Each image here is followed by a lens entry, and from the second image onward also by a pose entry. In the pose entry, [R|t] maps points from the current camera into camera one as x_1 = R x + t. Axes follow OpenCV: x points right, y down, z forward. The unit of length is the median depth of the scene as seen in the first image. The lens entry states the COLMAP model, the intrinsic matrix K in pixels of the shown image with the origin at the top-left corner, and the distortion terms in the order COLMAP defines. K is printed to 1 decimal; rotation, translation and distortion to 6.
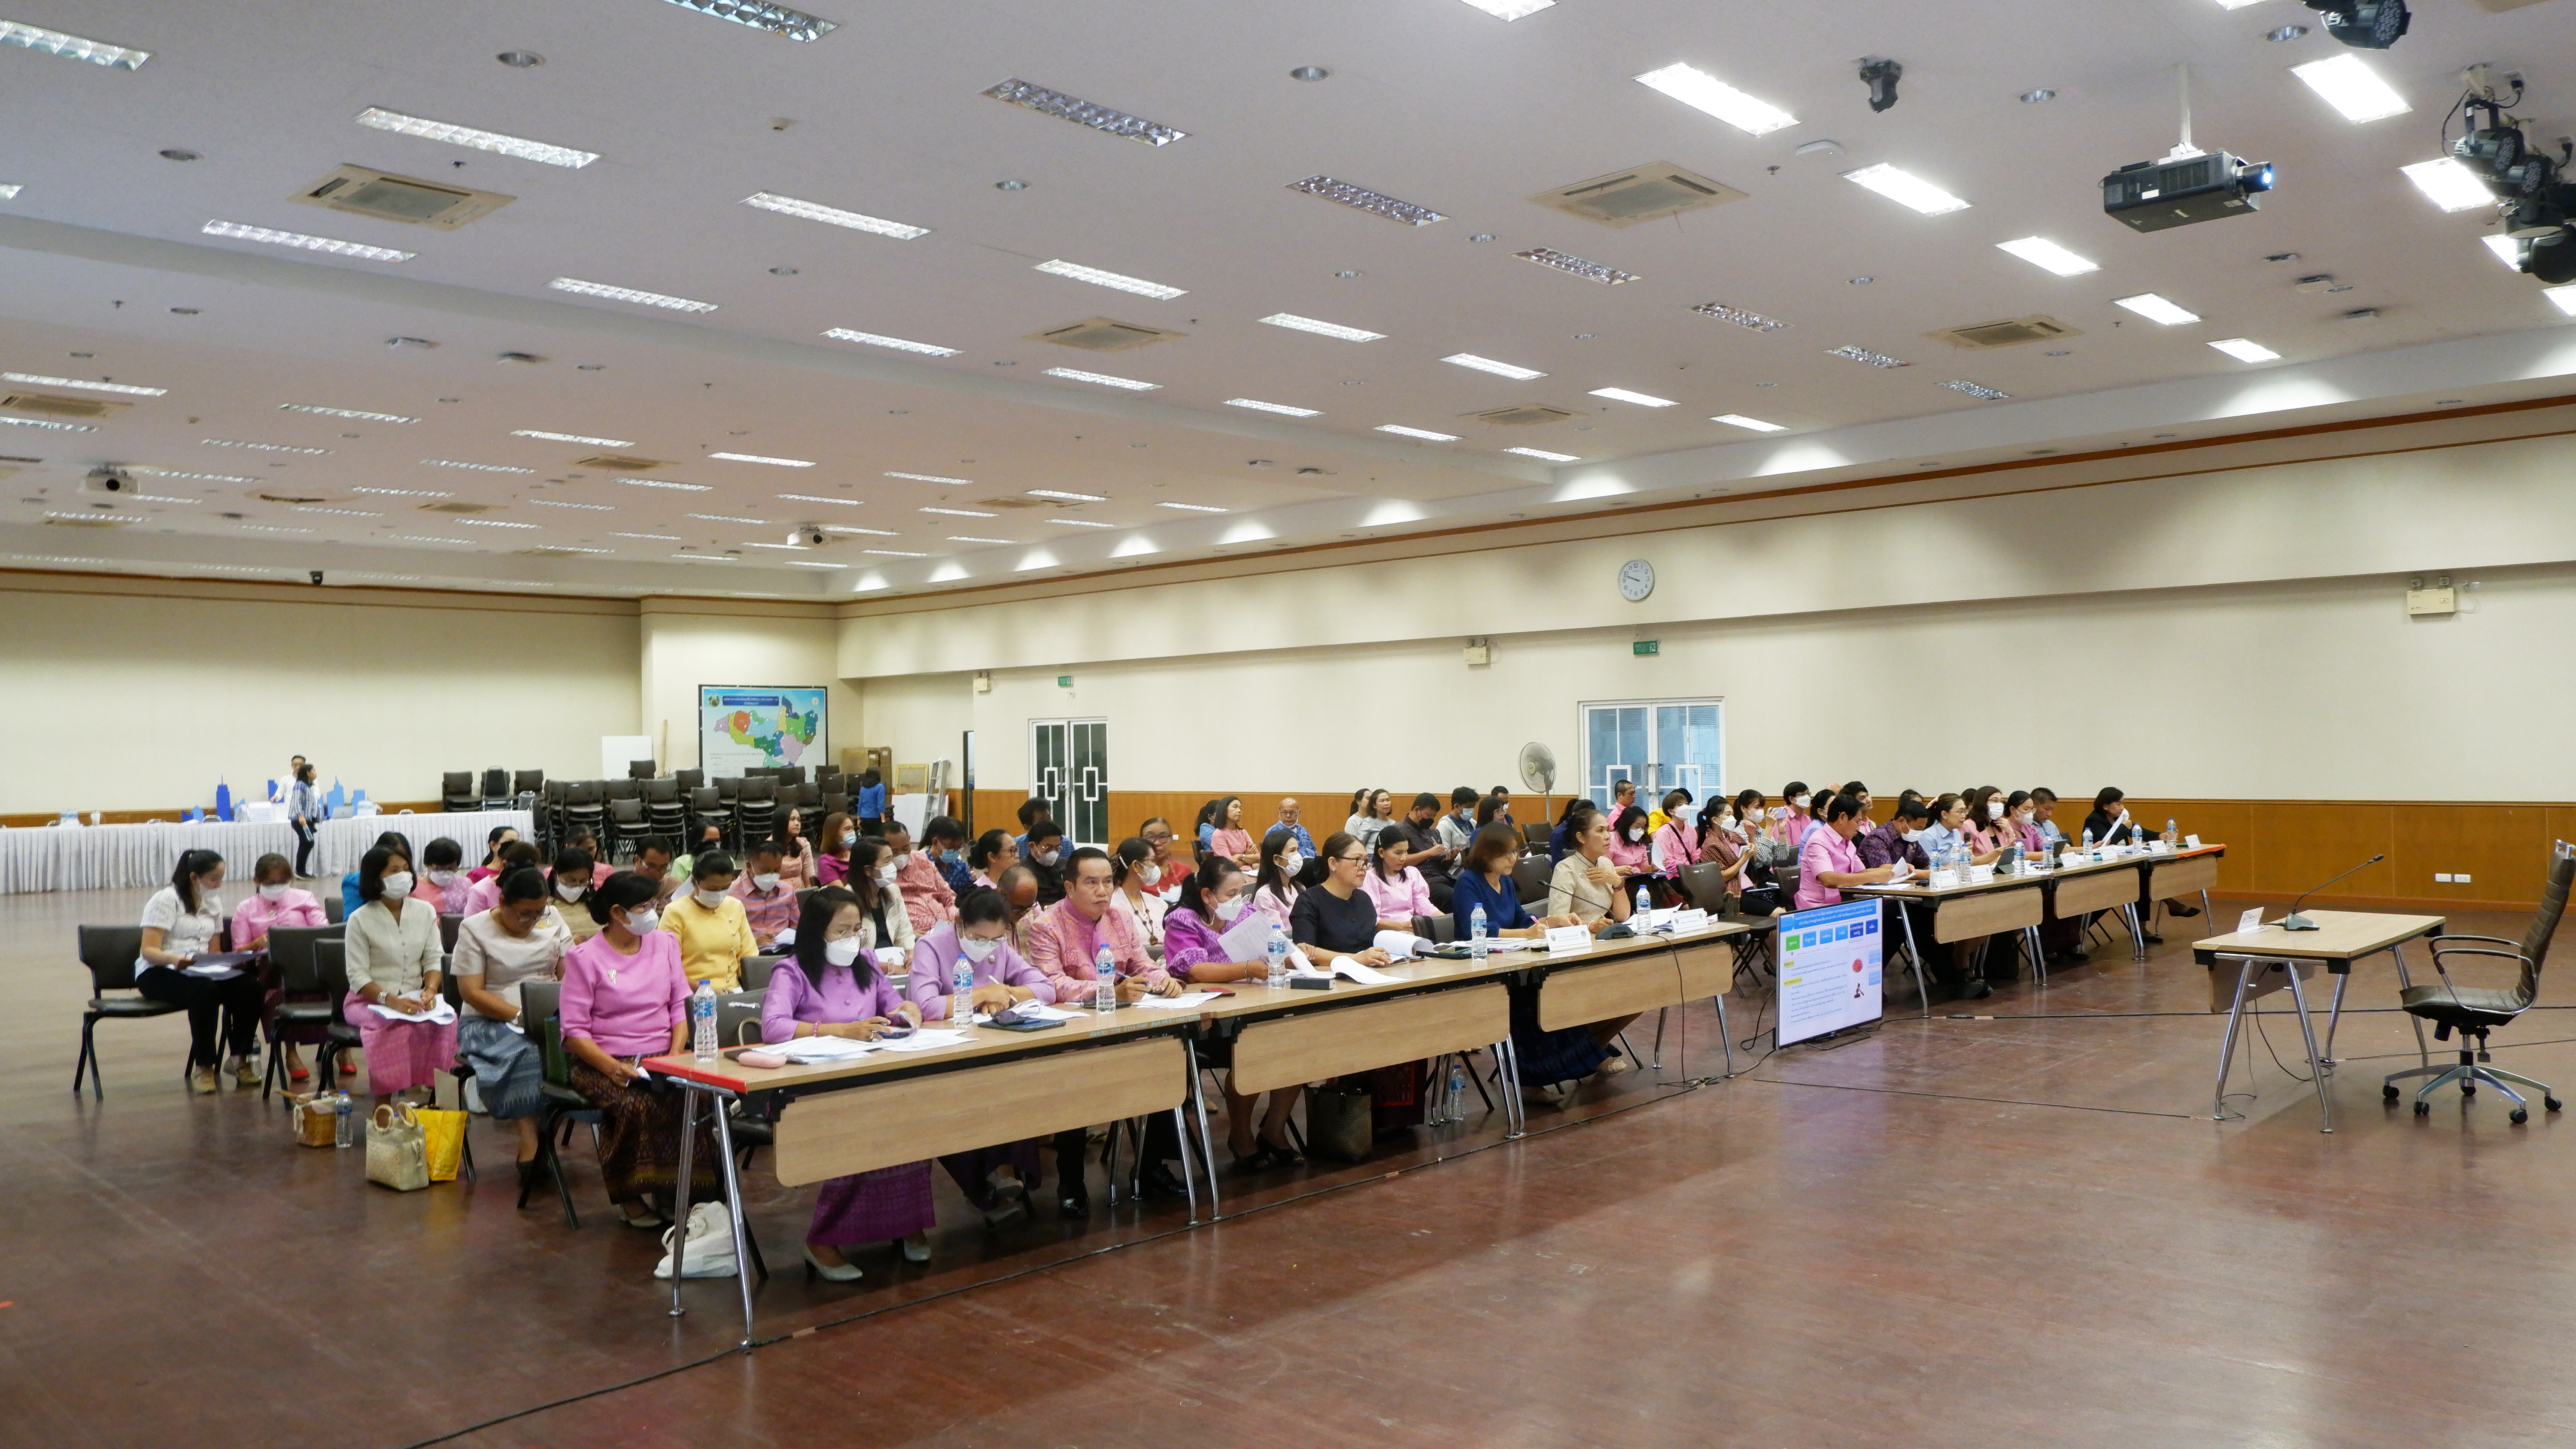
lens RADIAL K [[1813.5, 0, 1296.2], [0, 1813.5, 720.2], [0, 0, 1]] dist [-0.052074, 0.039892]
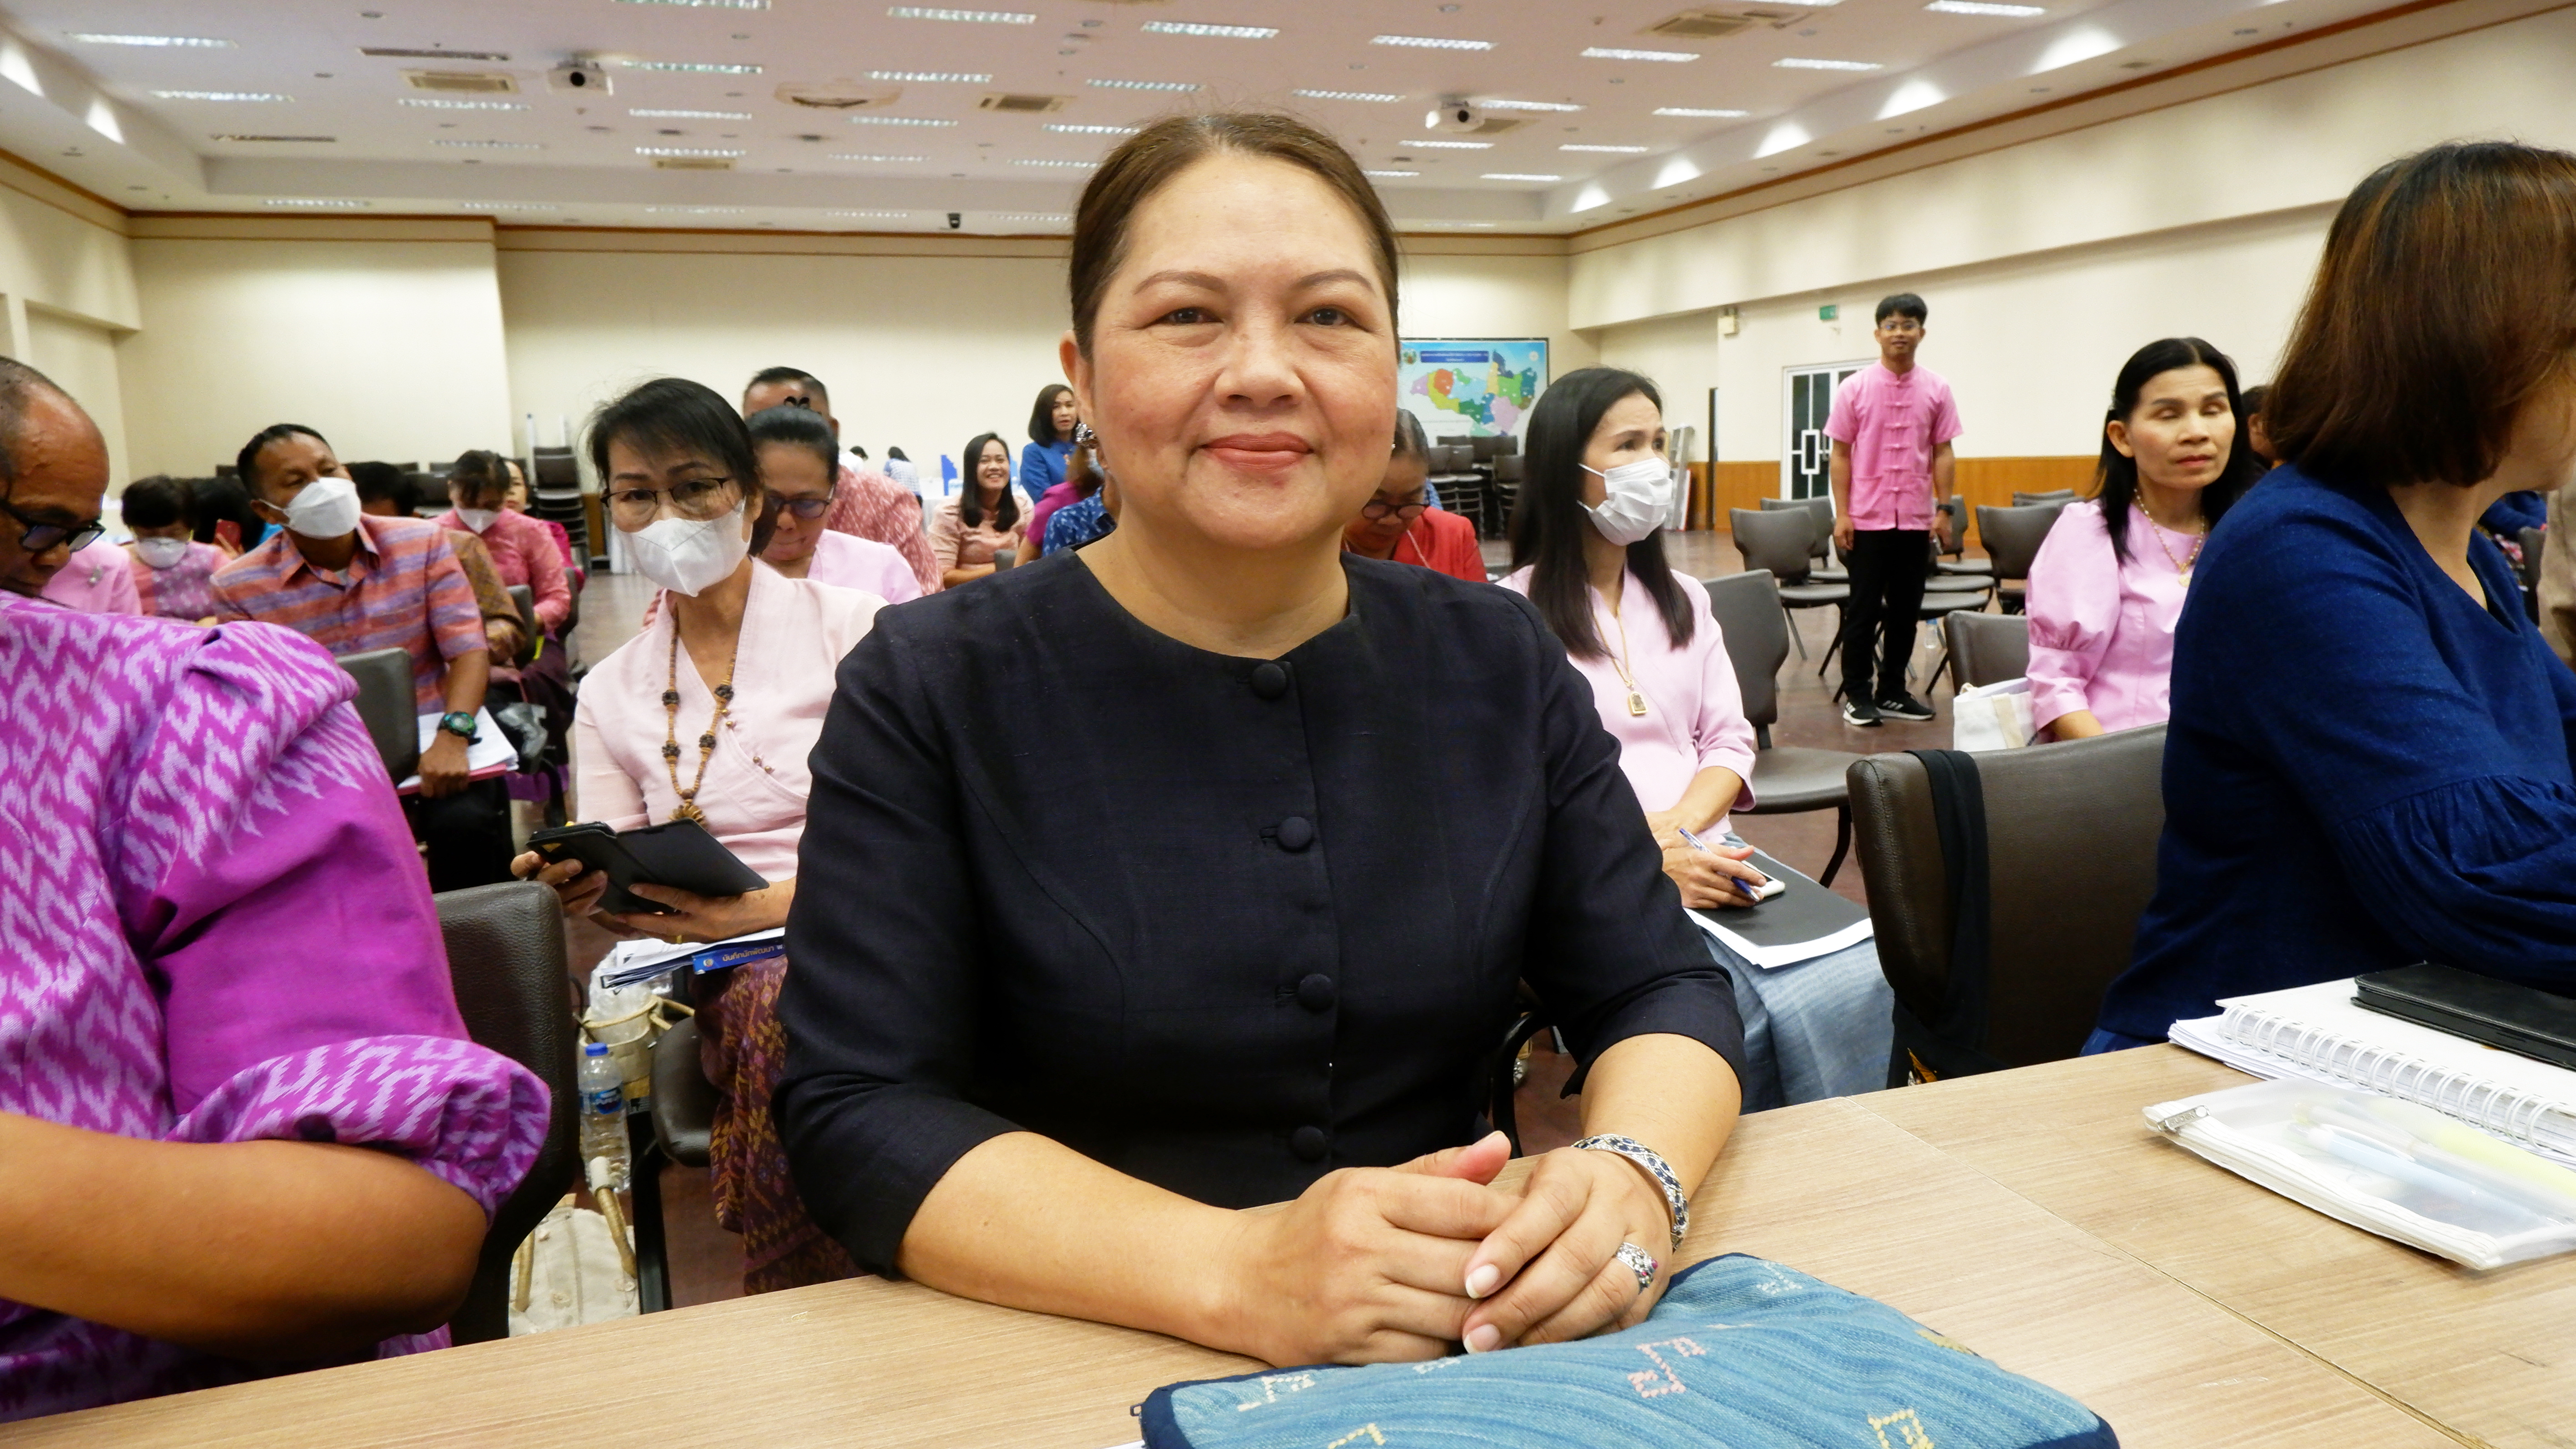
lens RADIAL K [[1783.2, 0, 1364.6], [0, 1783.2, 761.0], [0, 0, 1]] dist [-0.016302, 0.004955]
pose [[0.902876, 0.062946, -0.425268, 0.085991], [0.018542, 0.982600, 0.184806, 0.075881], [0.429501, -0.174743, 0.885999, 0.826963]]
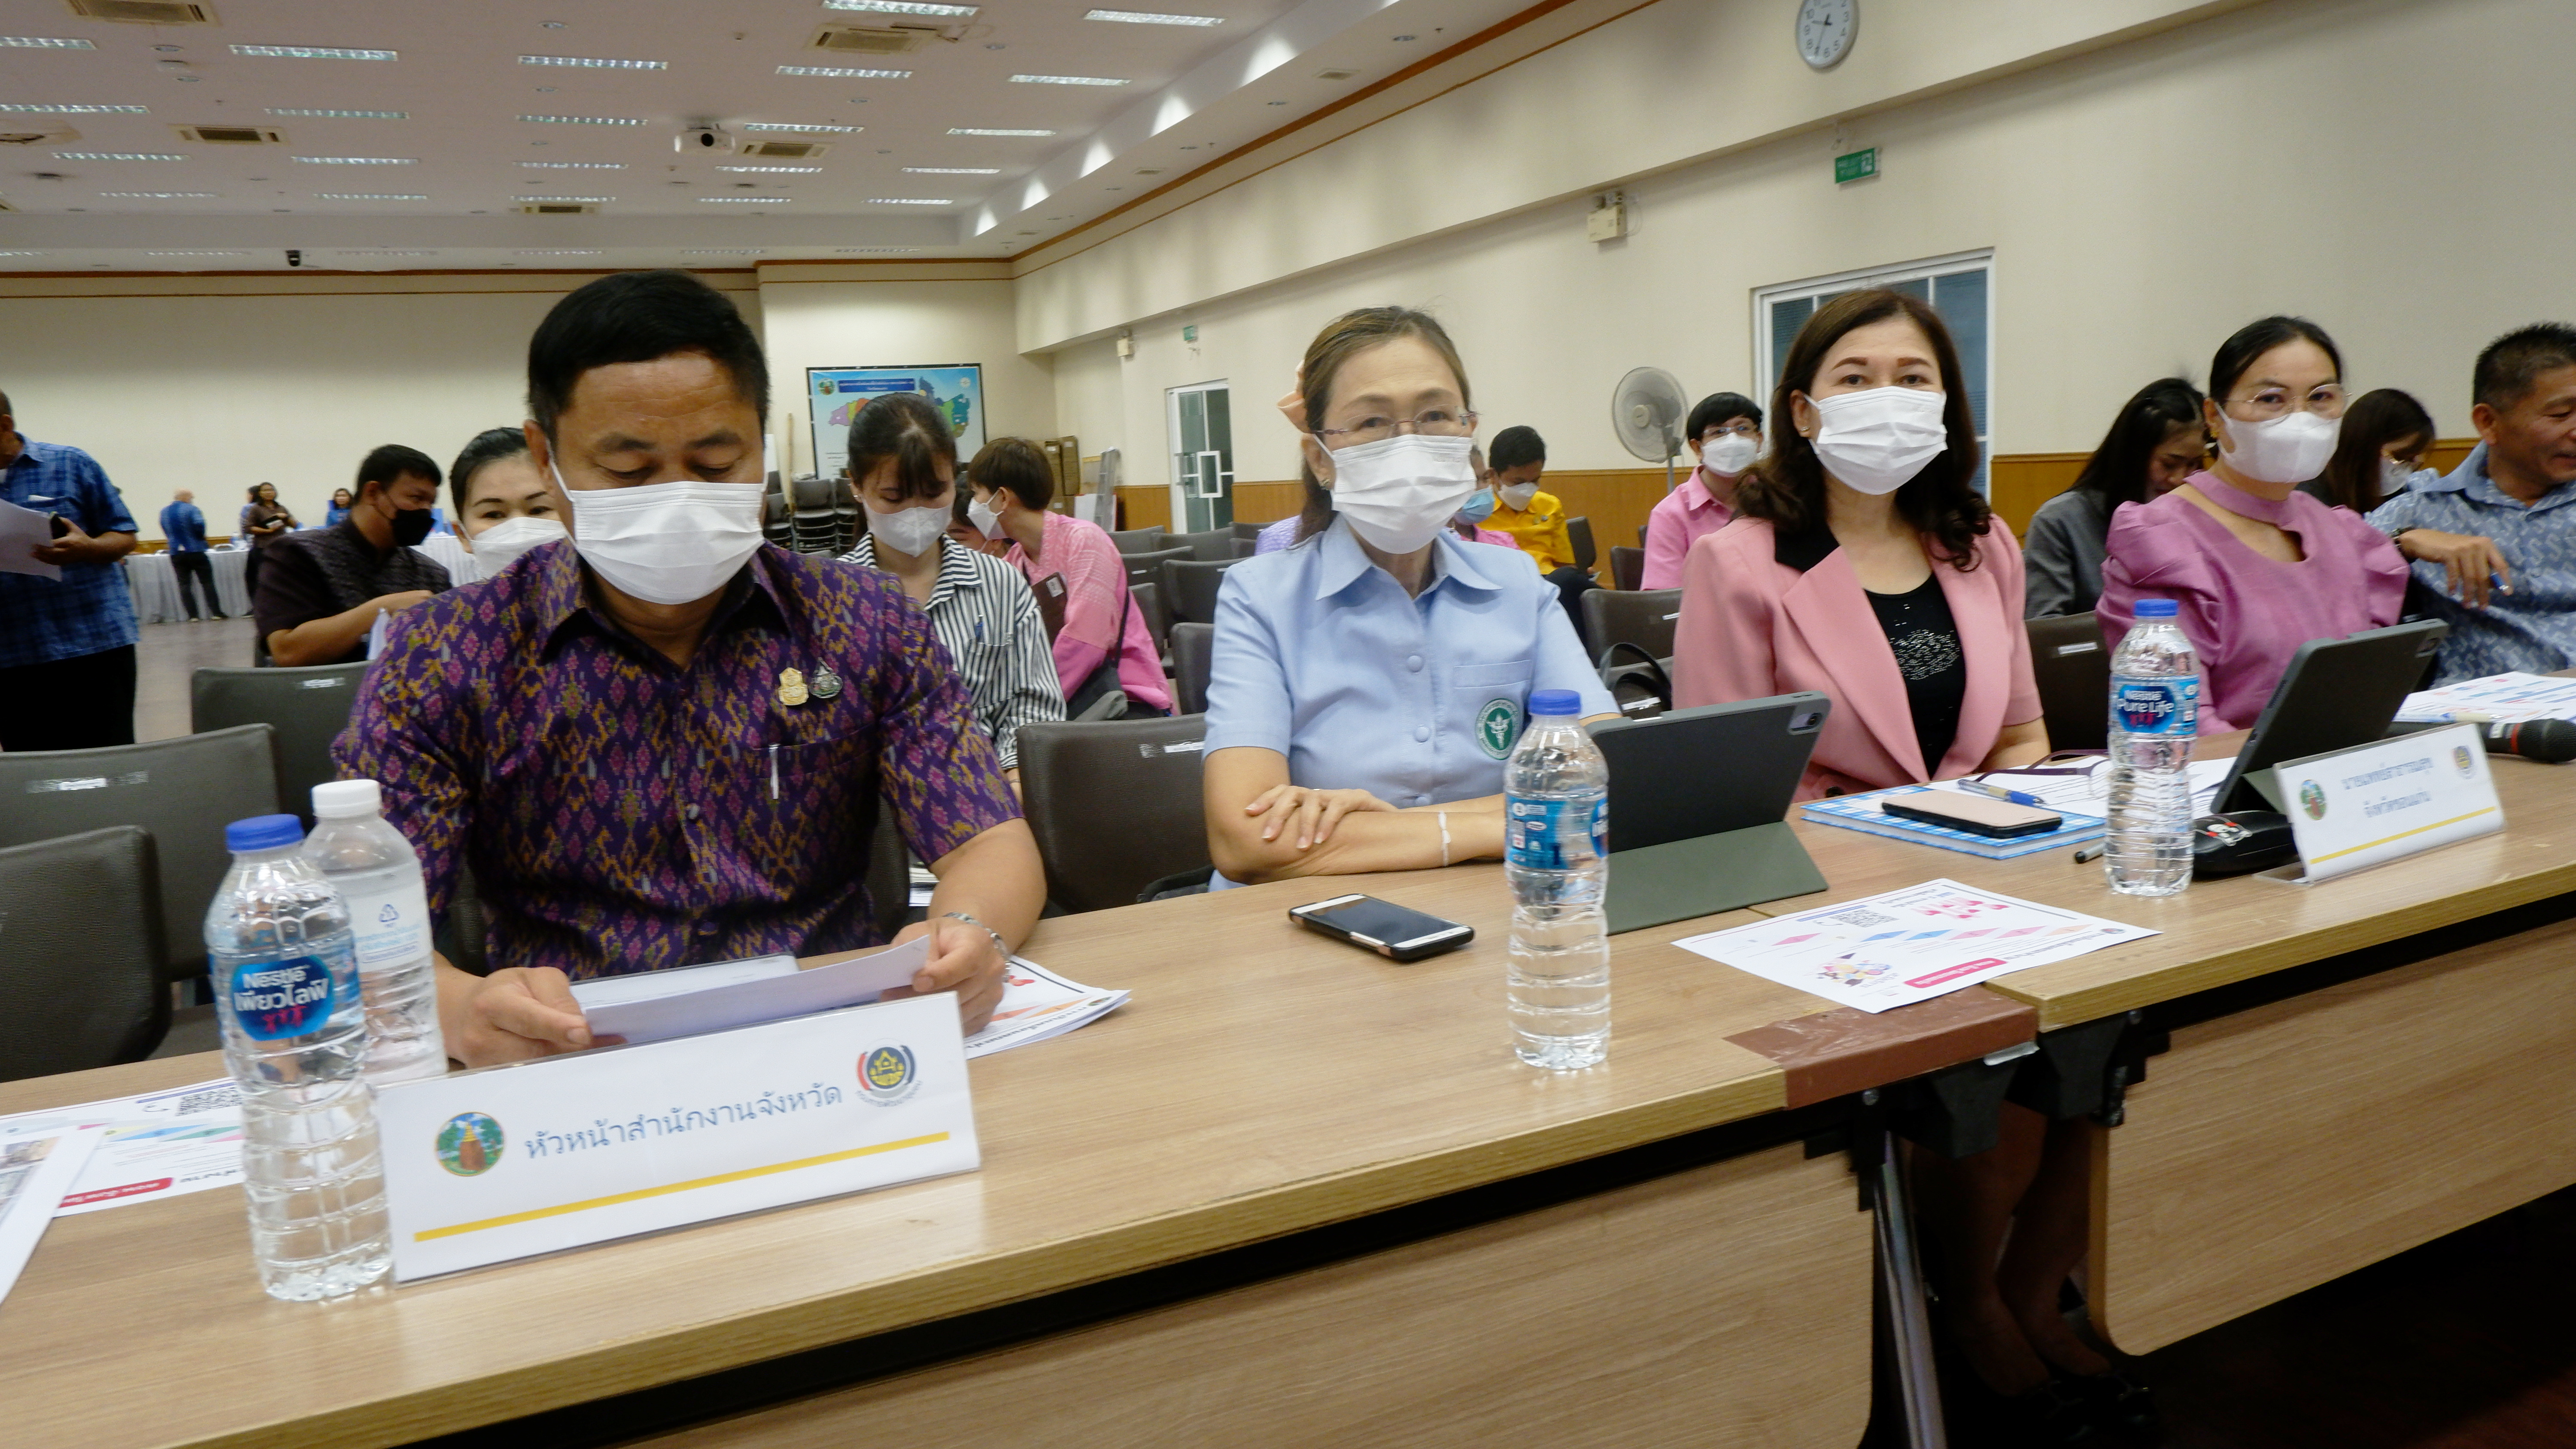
lens RADIAL K [[1714.3, 0, 1288.0], [0, 1714.3, 724.5], [0, 0, 1]] dist [-0.022541, 0.002214]
pose [[0.931787, 0.021374, -0.362377, 0.579768], [0.042474, 0.984989, 0.167310, 0.071134], [0.360513, -0.171289, 0.916892, 1.256363]]
